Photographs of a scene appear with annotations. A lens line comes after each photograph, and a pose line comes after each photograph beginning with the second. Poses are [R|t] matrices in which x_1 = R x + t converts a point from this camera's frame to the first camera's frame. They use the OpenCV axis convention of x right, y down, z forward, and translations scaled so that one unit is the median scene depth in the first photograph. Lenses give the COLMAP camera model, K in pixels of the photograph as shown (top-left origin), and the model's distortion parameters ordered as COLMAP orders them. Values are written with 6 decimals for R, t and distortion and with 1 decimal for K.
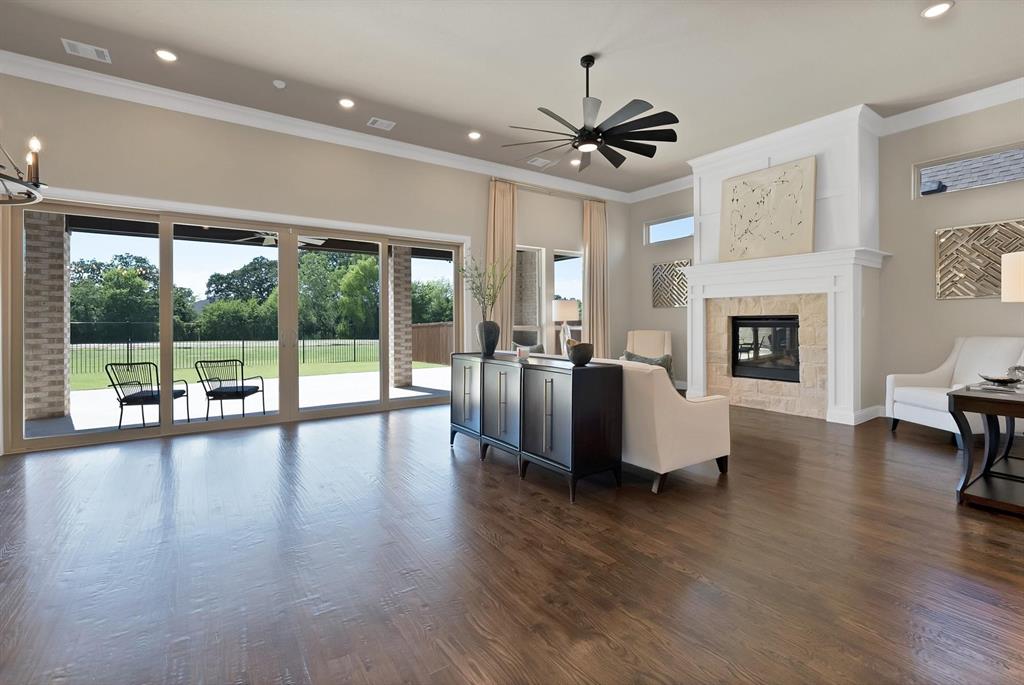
lens RADIAL K [[462.0, 0, 512.2], [0, 462.0, 324.7], [0, 0, 1]] dist [0.000014, 0.000028]
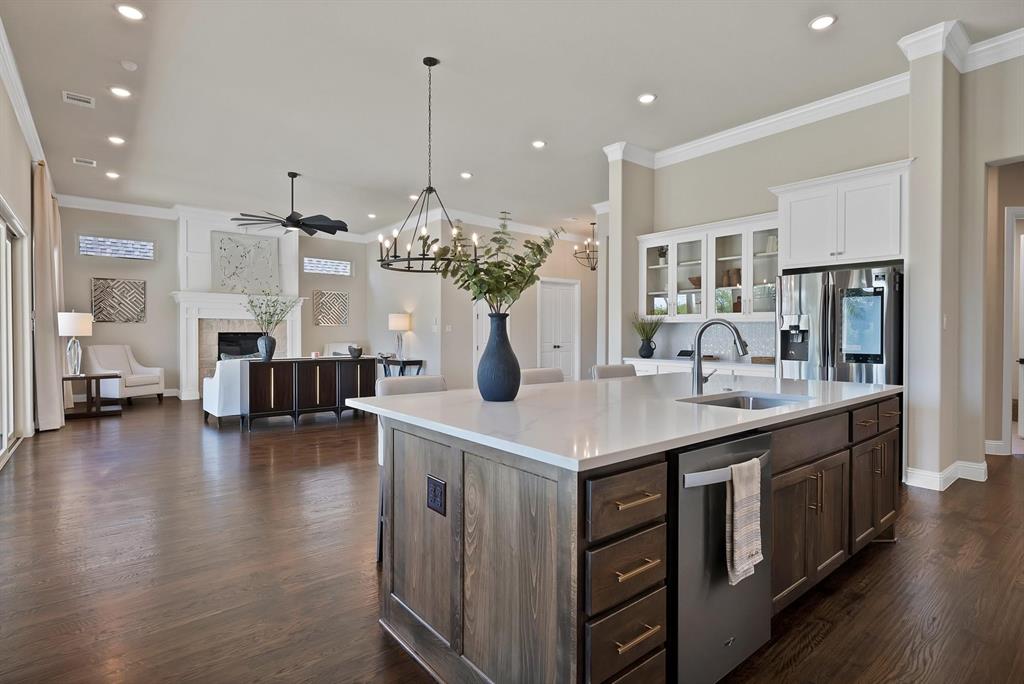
lens RADIAL K [[511.7, 0, 511.6], [0, 511.7, 337.1], [0, 0, 1]] dist [0.003013, 0.000477]
pose [[-0.079771, 0.000828, 0.996813, -1.169984], [0.003522, 0.999994, -0.000549, -0.001184], [-0.996807, 0.003467, -0.079773, 0.273536]]
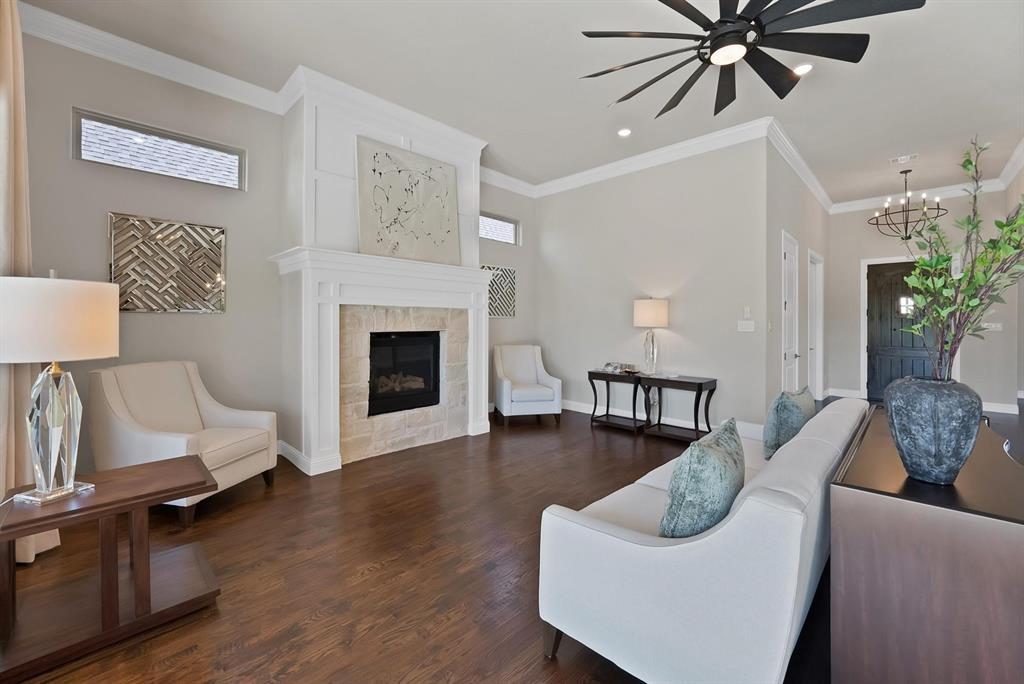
lens RADIAL K [[418.6, 0, 513.1], [0, 418.6, 318.9], [0, 0, 1]] dist [-0.002656, -0.000181]
pose [[-0.192700, 0.009115, 0.981215, -0.210702], [0.000198, 0.999957, -0.009250, -0.034715], [-0.981258, -0.001589, -0.192694, 0.961597]]
